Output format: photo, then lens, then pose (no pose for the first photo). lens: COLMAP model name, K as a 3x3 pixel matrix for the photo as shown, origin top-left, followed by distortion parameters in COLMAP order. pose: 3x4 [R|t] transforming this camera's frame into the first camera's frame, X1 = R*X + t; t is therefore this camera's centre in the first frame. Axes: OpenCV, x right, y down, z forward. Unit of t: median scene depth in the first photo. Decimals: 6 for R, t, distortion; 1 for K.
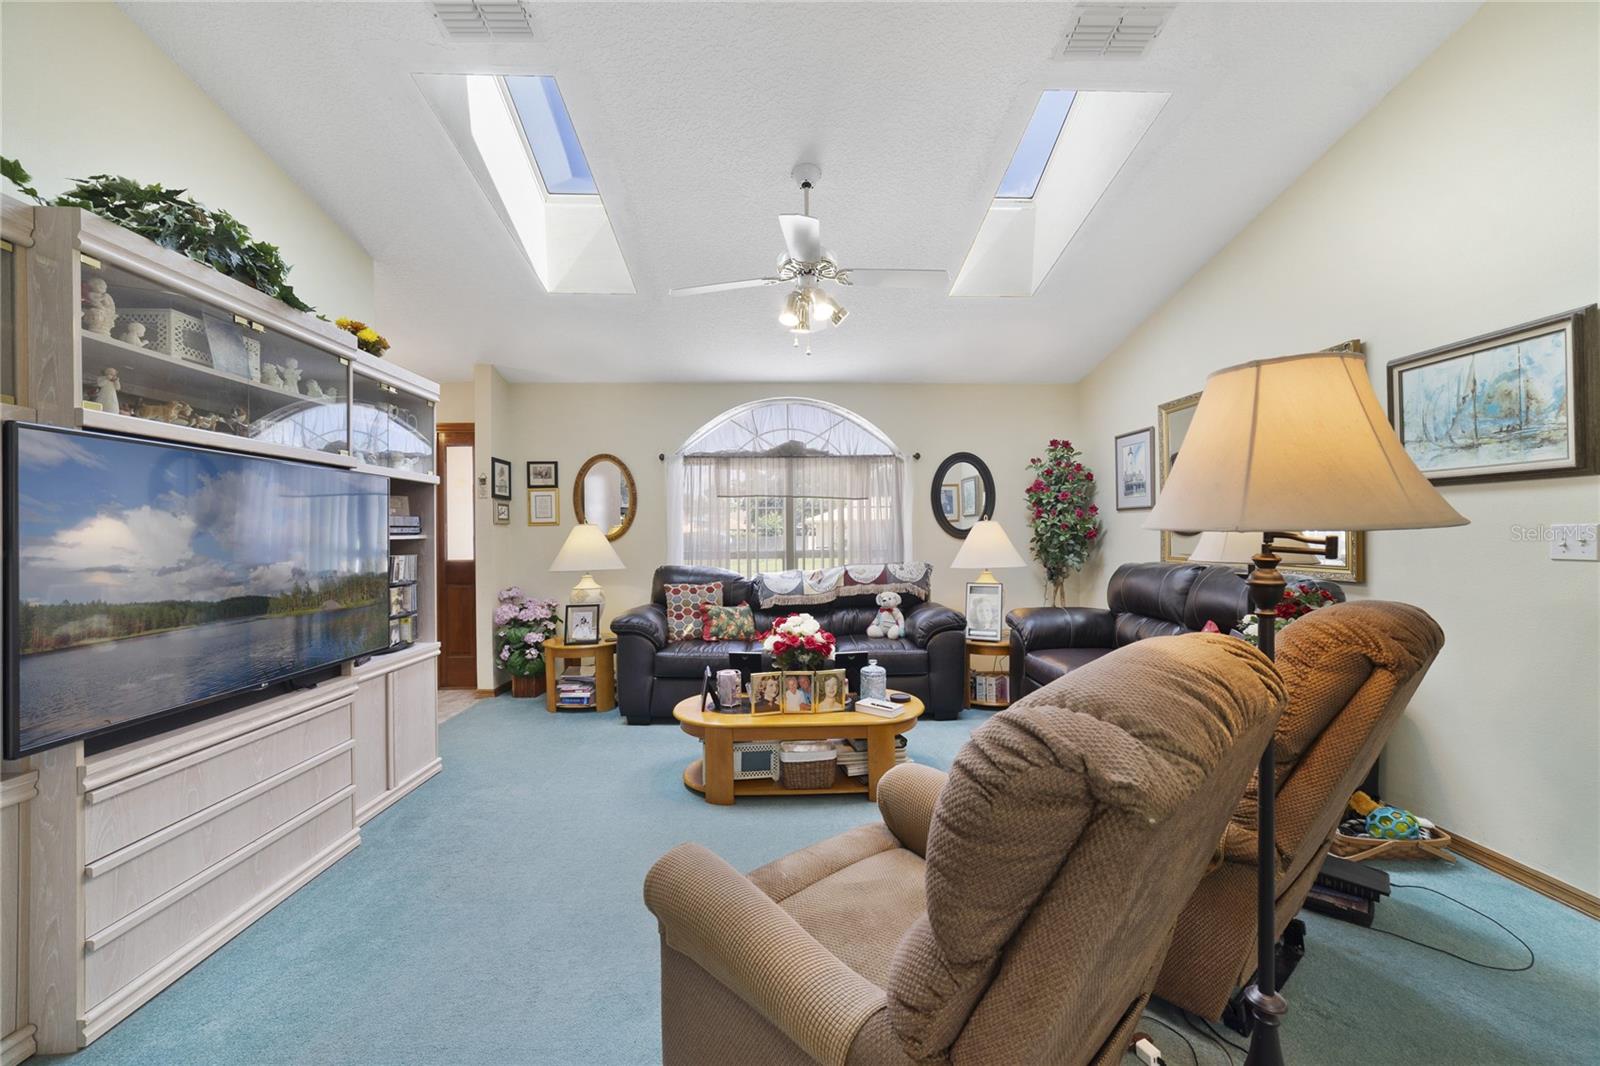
lens RADIAL K [[613.7, 0, 803.5], [0, 613.7, 534.8], [0, 0, 1]] dist [-0.027046, 0.010914]
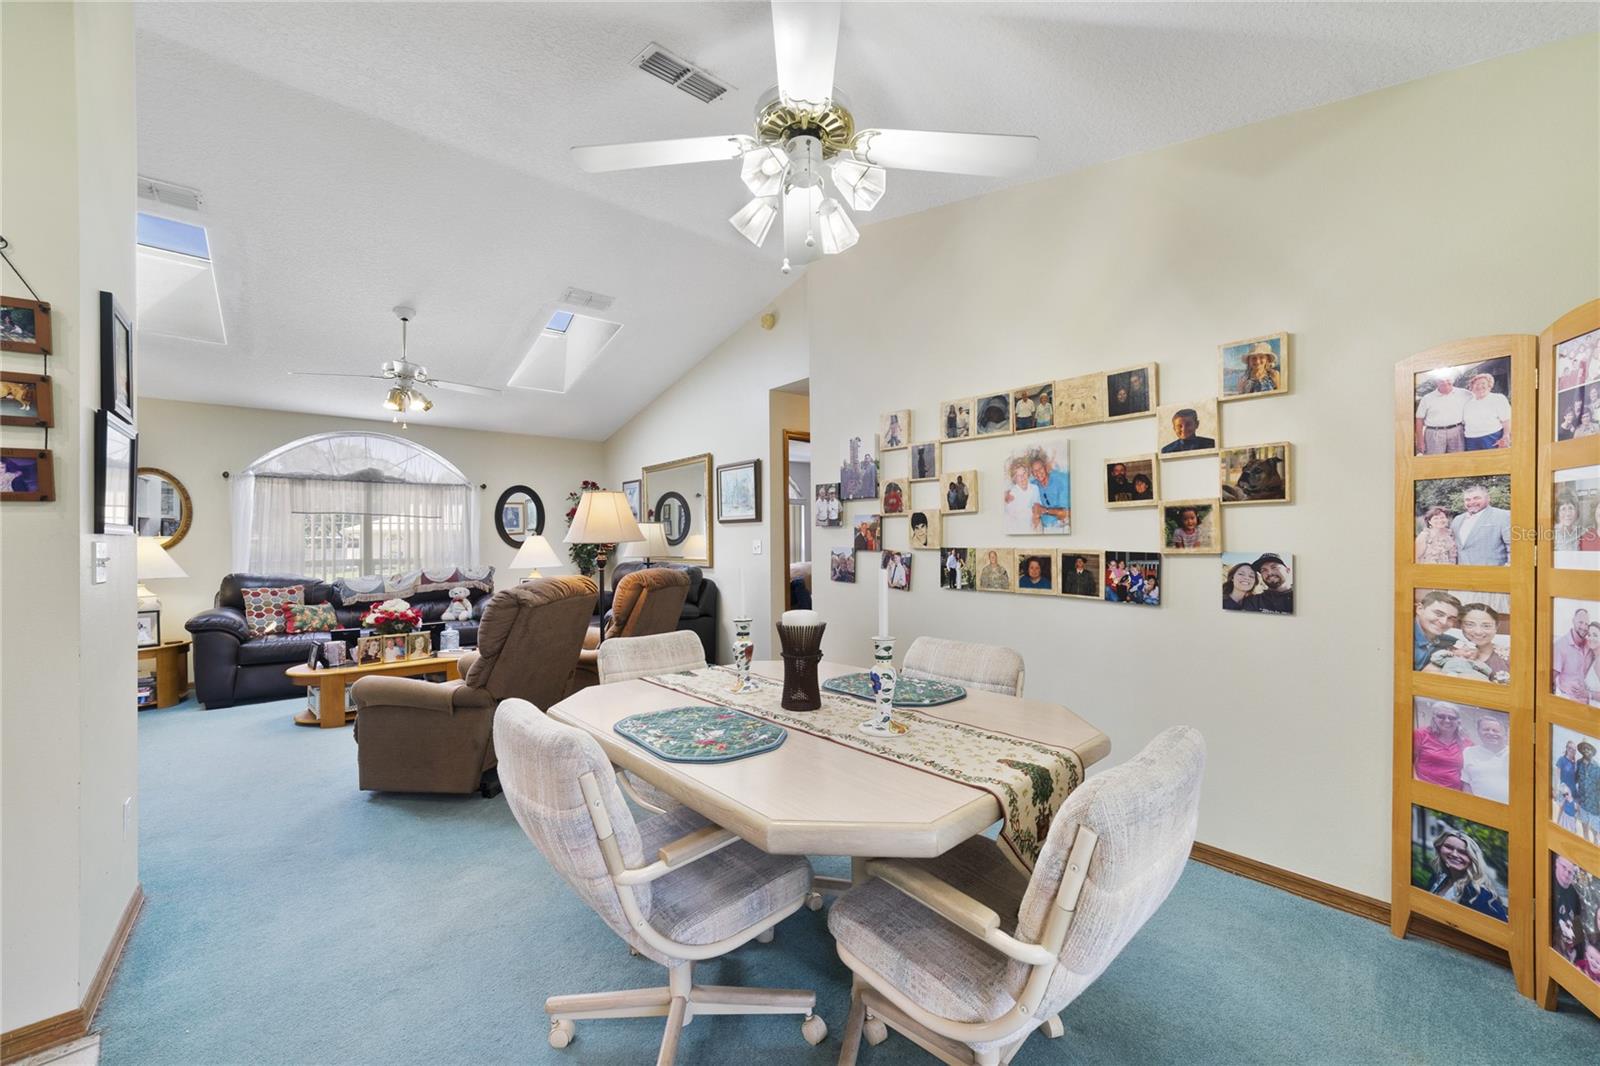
lens RADIAL K [[613.7, 0, 803.5], [0, 613.7, 534.8], [0, 0, 1]] dist [-0.027046, 0.010914]
pose [[0.790165, 0.007260, 0.612851, -0.089649], [0.003884, 0.999850, -0.016853, 0.002428], [-0.612882, 0.015697, 0.790018, -0.552655]]
